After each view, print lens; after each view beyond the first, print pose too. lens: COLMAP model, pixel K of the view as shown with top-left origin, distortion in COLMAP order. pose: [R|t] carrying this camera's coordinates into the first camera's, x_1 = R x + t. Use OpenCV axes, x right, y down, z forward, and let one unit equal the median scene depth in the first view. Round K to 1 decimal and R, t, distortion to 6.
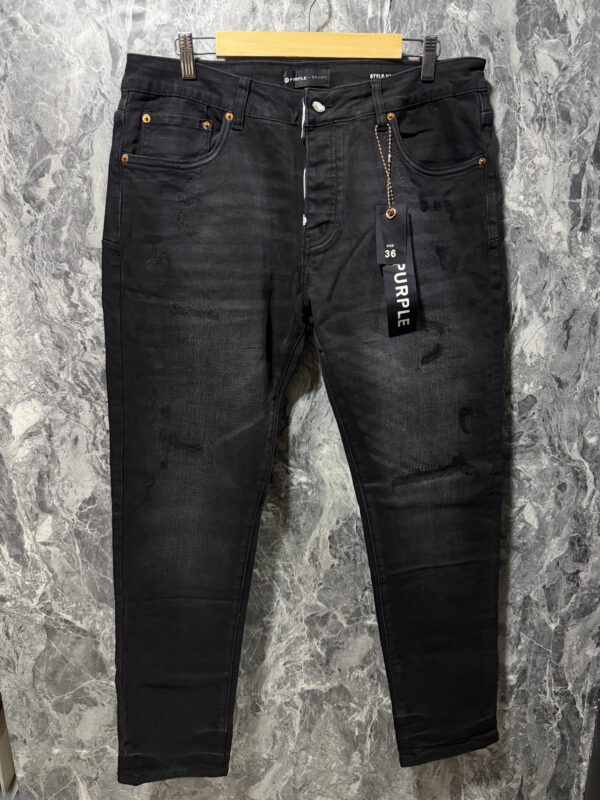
lens RADIAL K [[564.3, 0, 298.0], [0, 564.3, 404.4], [0, 0, 1]] dist [-0.005390, 0.000695]
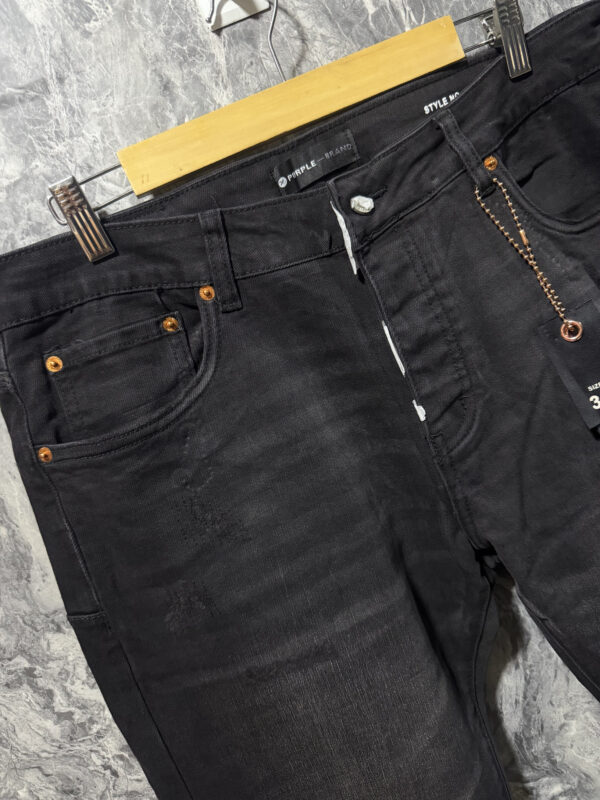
lens RADIAL K [[556.2, 0, 297.6], [0, 556.2, 402.1], [0, 0, 1]] dist [-0.012866, -0.002145]
pose [[0.911857, -0.409763, 0.024718, -0.098941], [0.410495, 0.909691, -0.062893, -0.353587], [0.003285, 0.067497, 0.997714, 0.509319]]
